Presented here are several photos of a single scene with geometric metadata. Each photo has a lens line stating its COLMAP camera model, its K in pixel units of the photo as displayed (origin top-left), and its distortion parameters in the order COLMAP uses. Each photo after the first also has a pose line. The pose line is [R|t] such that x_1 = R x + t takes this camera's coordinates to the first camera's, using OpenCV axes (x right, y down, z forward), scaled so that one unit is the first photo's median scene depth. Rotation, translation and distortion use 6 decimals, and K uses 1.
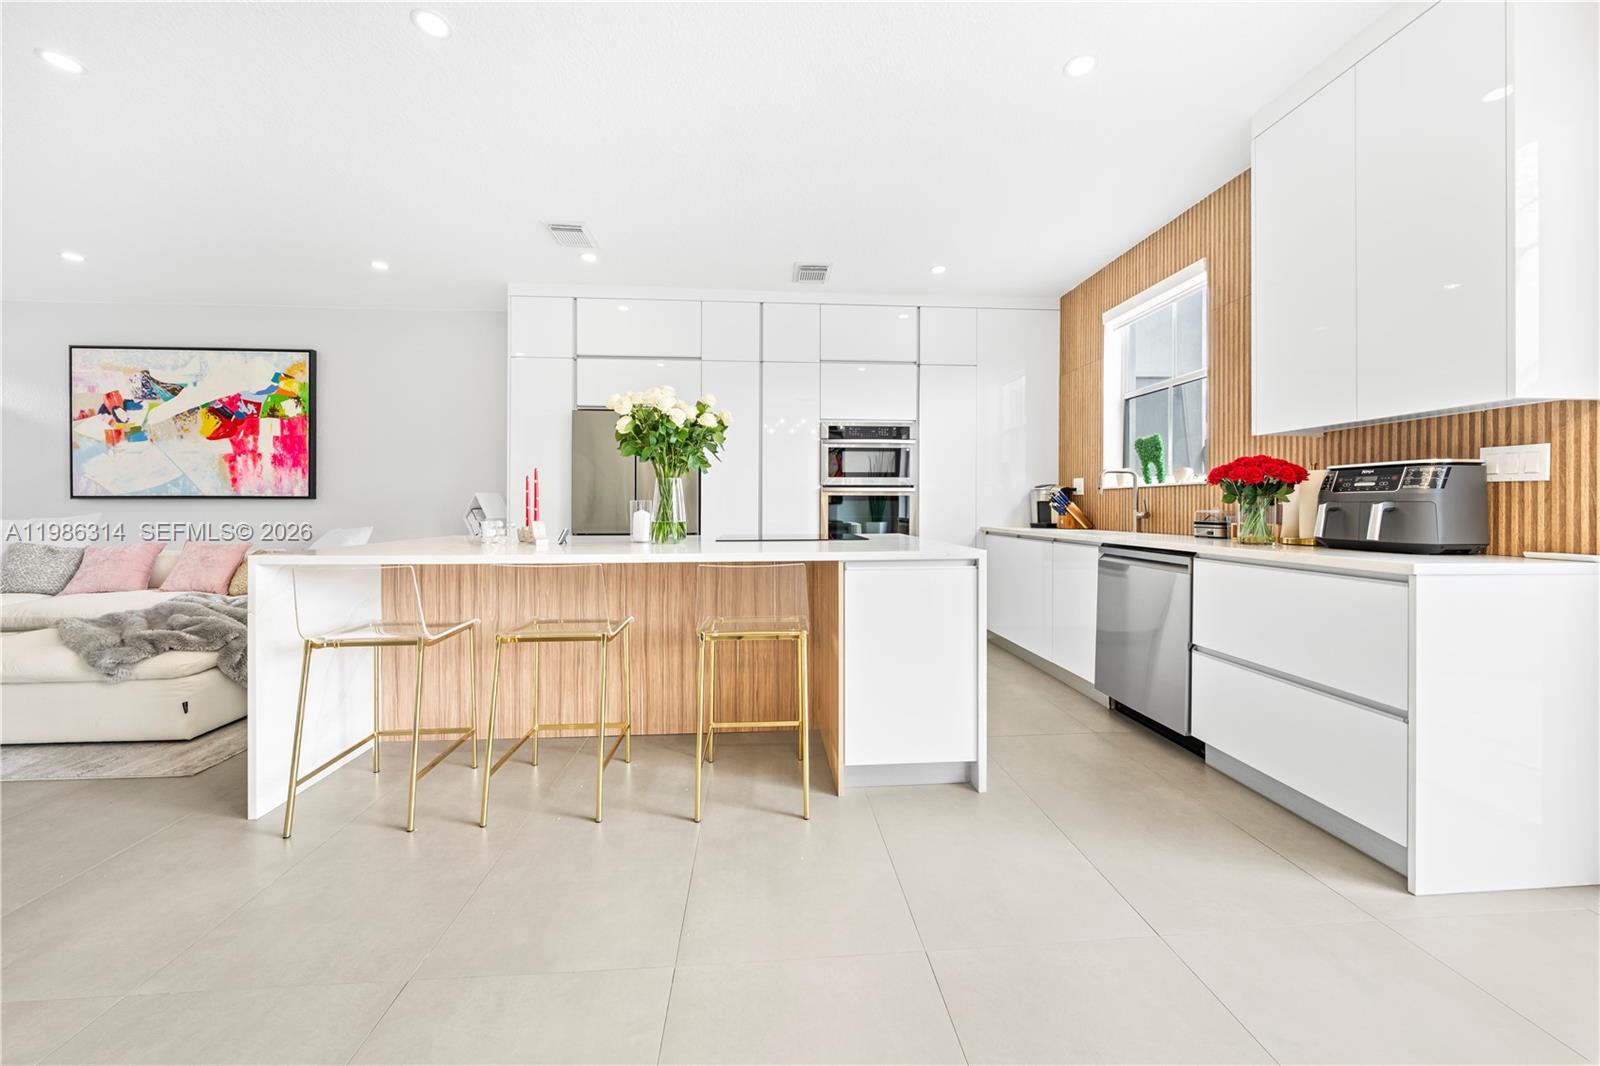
lens RADIAL K [[551.1, 0, 793.1], [0, 551.1, 505.3], [0, 0, 1]] dist [-0.003253, 0.000843]
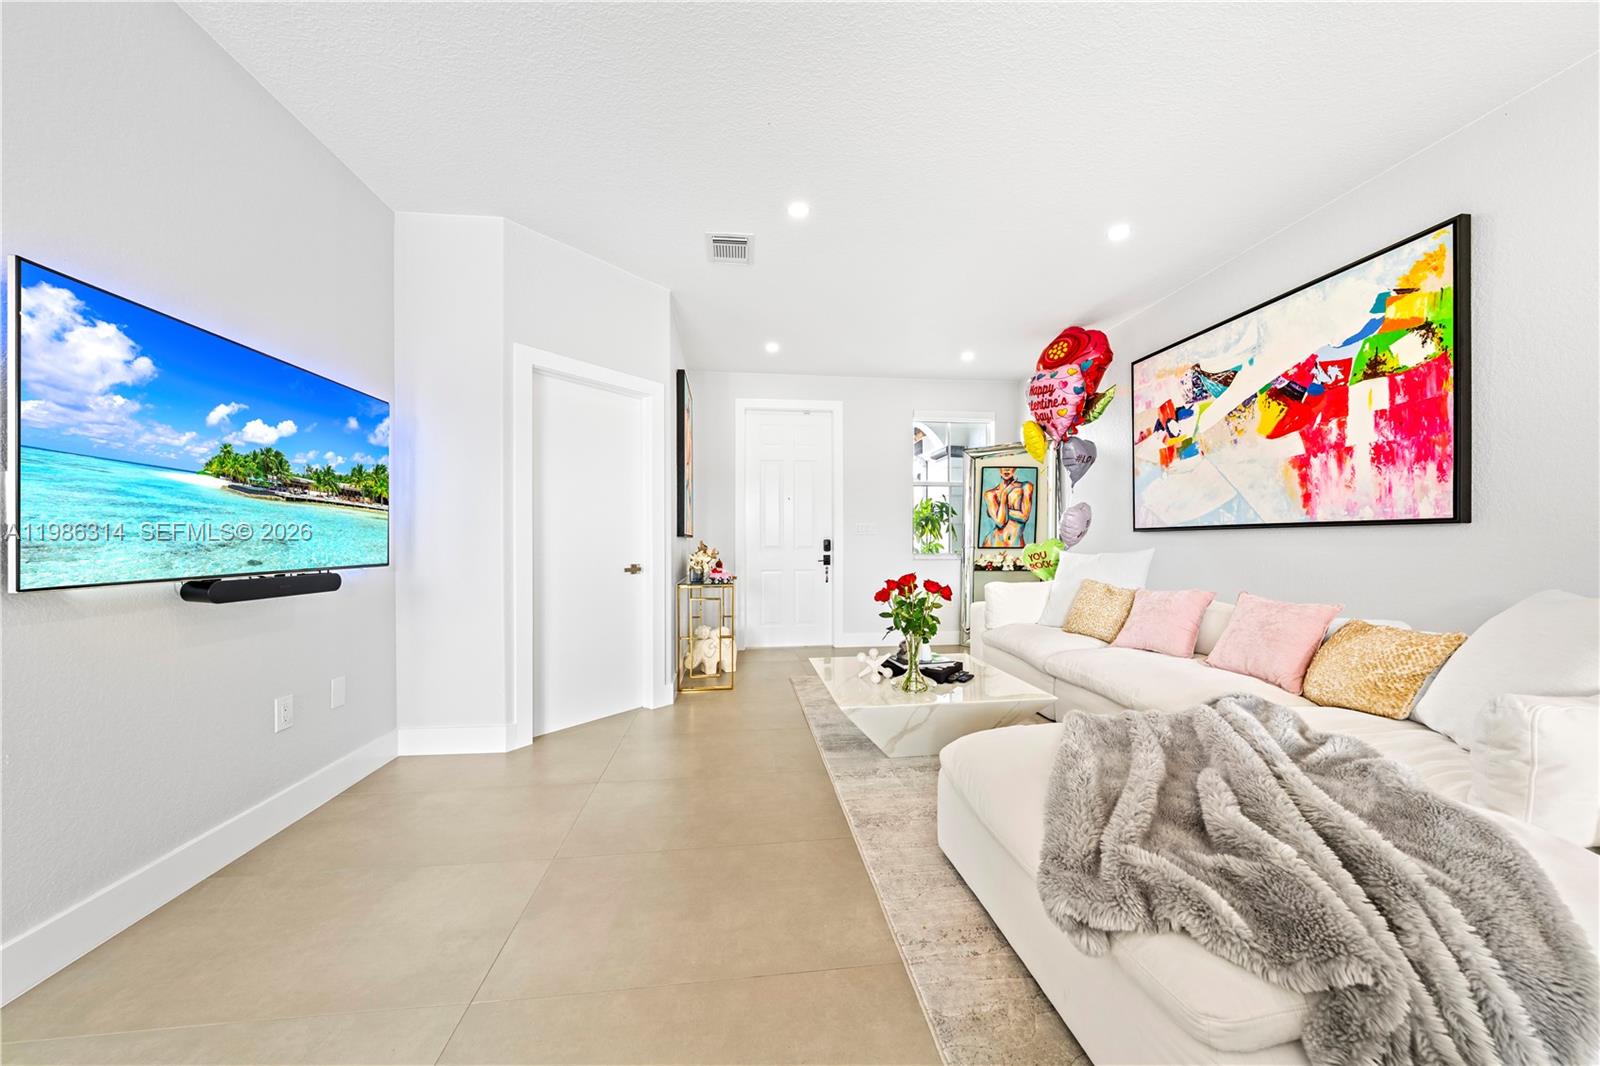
lens RADIAL K [[551.1, 0, 804.6], [0, 551.1, 542.2], [0, 0, 1]] dist [-0.003253, 0.000843]
pose [[0.055334, 0.002625, -0.998464, -0.430450], [0.007255, 0.999969, 0.003031, -0.000387], [0.998442, -0.007412, 0.055313, 0.401326]]
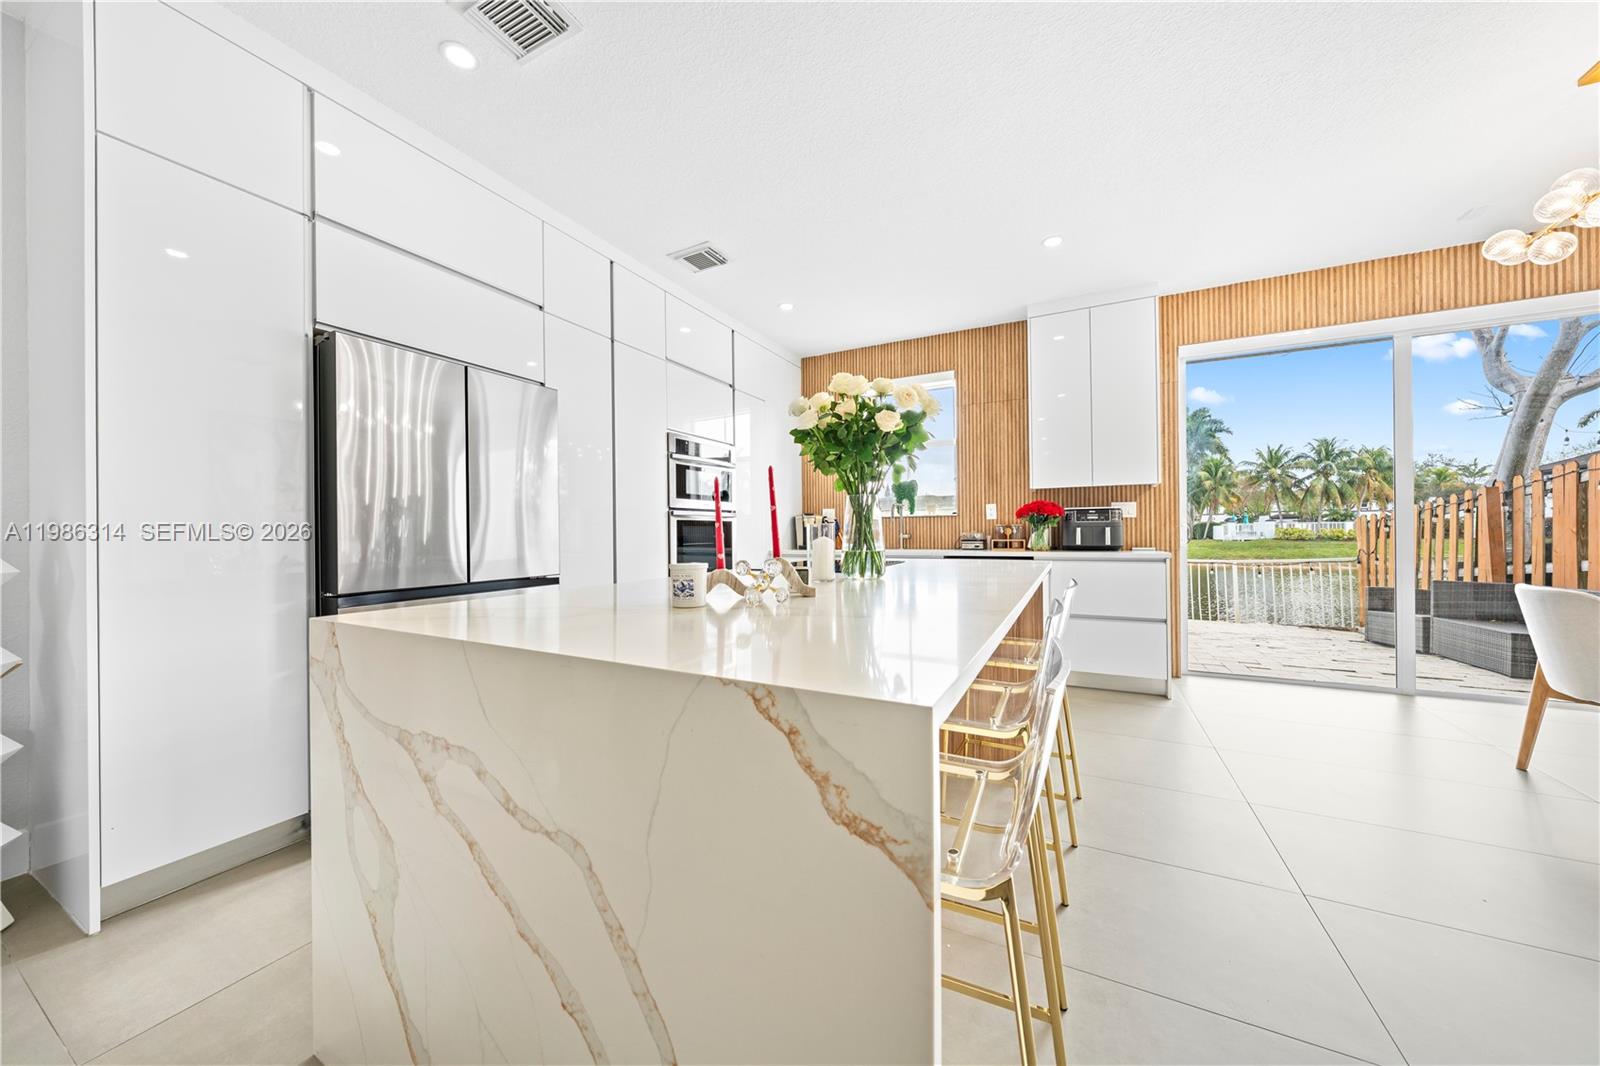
lens RADIAL K [[551.1, 0, 788.8], [0, 551.1, 530.5], [0, 0, 1]] dist [-0.003253, 0.000843]
pose [[0.519053, -0.004486, 0.854731, -0.535922], [0.008315, 0.999965, 0.000200, -0.000401], [-0.854702, 0.007003, 0.519072, 0.384087]]
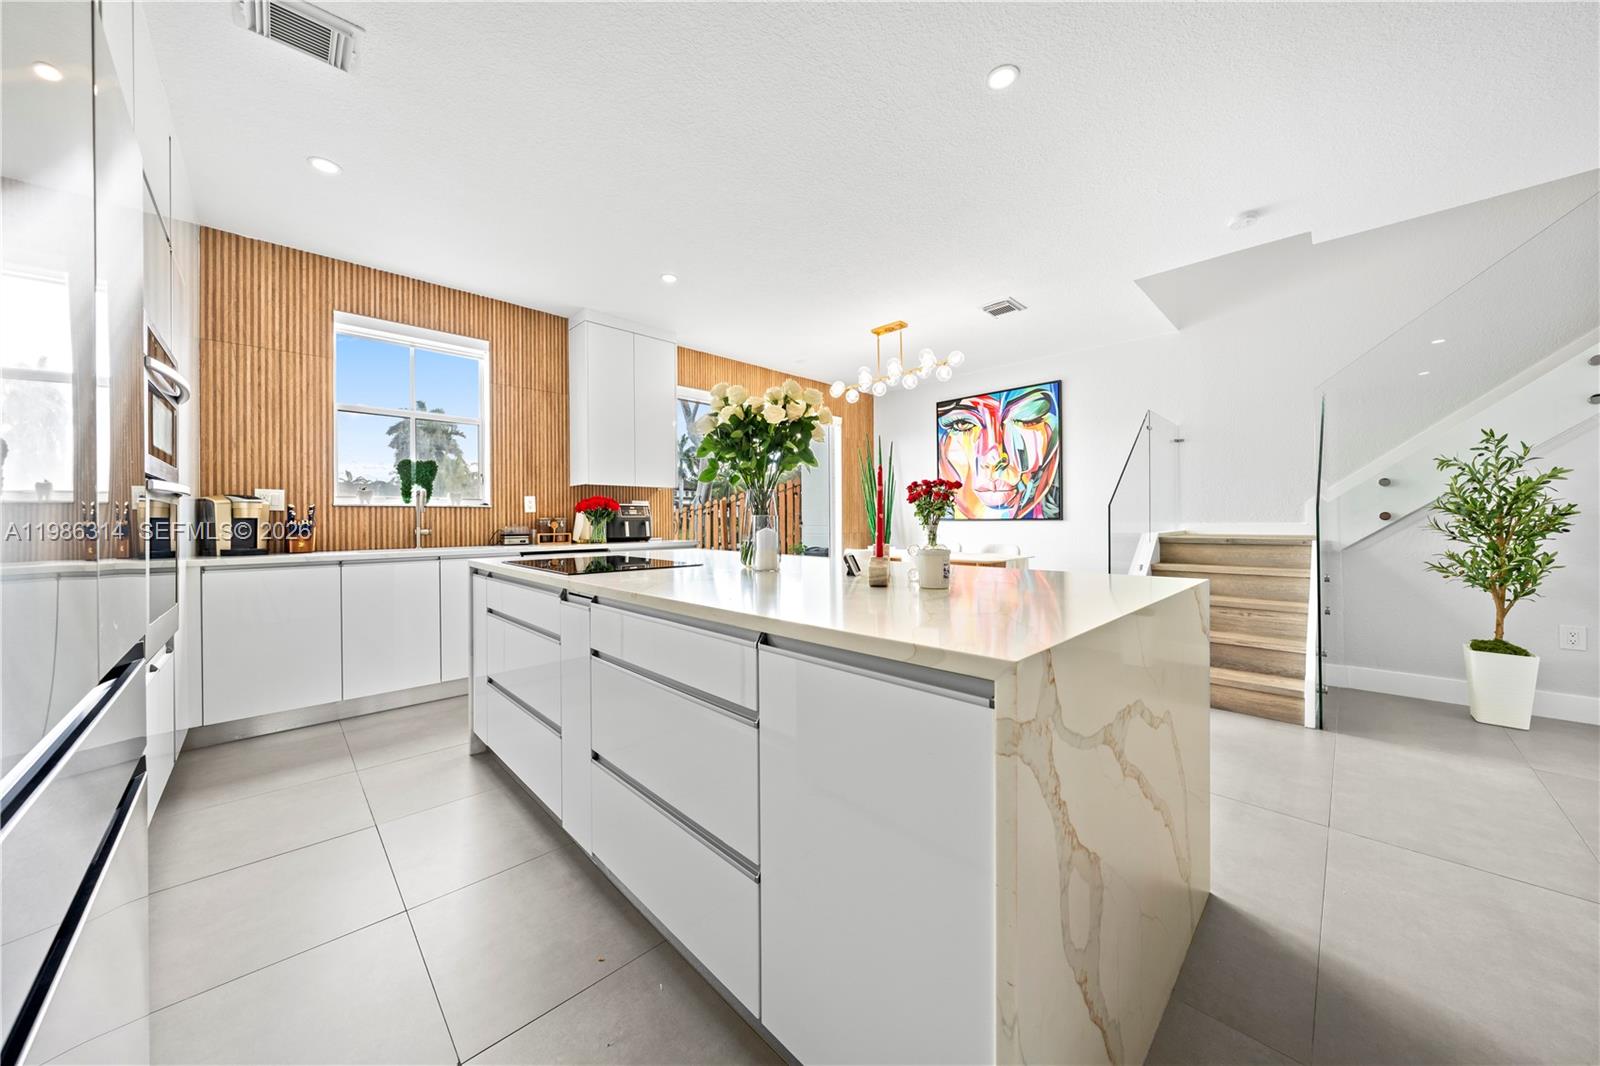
lens RADIAL K [[551.1, 0, 801.0], [0, 551.1, 519.1], [0, 0, 1]] dist [-0.003253, 0.000843]
pose [[-0.652323, 0.005176, 0.757923, -0.511556], [0.003930, 0.999986, -0.003447, -0.000754], [-0.757931, 0.000729, -0.652334, 0.841801]]
